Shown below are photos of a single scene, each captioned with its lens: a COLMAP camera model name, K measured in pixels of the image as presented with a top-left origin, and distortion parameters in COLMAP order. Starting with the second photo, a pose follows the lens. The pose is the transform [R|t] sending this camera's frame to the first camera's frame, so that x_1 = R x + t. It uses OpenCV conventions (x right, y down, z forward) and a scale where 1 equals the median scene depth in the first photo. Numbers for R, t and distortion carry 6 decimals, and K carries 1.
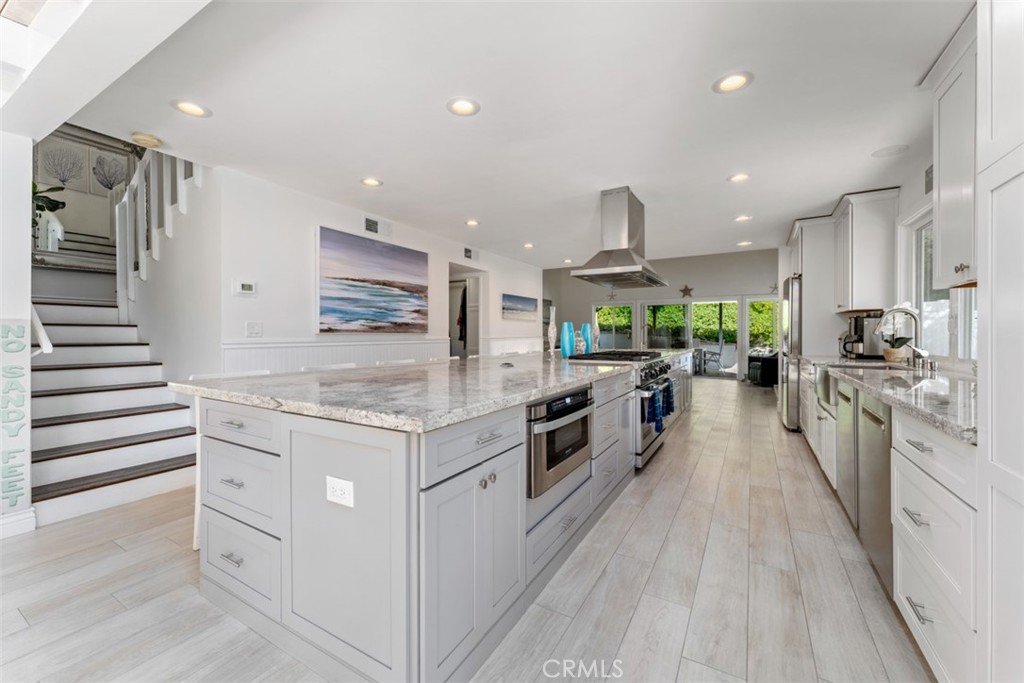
lens RADIAL K [[410.1, 0, 510.7], [0, 410.1, 337.4], [0, 0, 1]] dist [-0.001637, -0.000323]
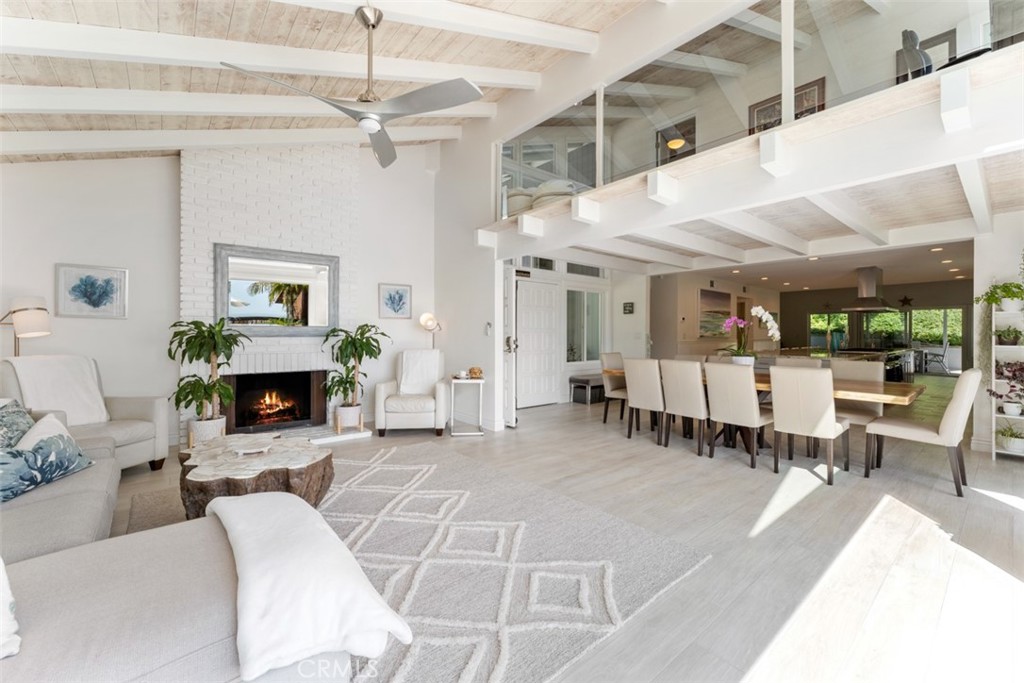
lens RADIAL K [[410.1, 0, 511.9], [0, 410.1, 339.2], [0, 0, 1]] dist [-0.001637, -0.000323]
pose [[0.939778, -0.001595, -0.341781, -0.209424], [-0.000350, 0.999984, -0.005630, 0.003263], [0.341784, 0.005410, 0.939763, -0.442233]]
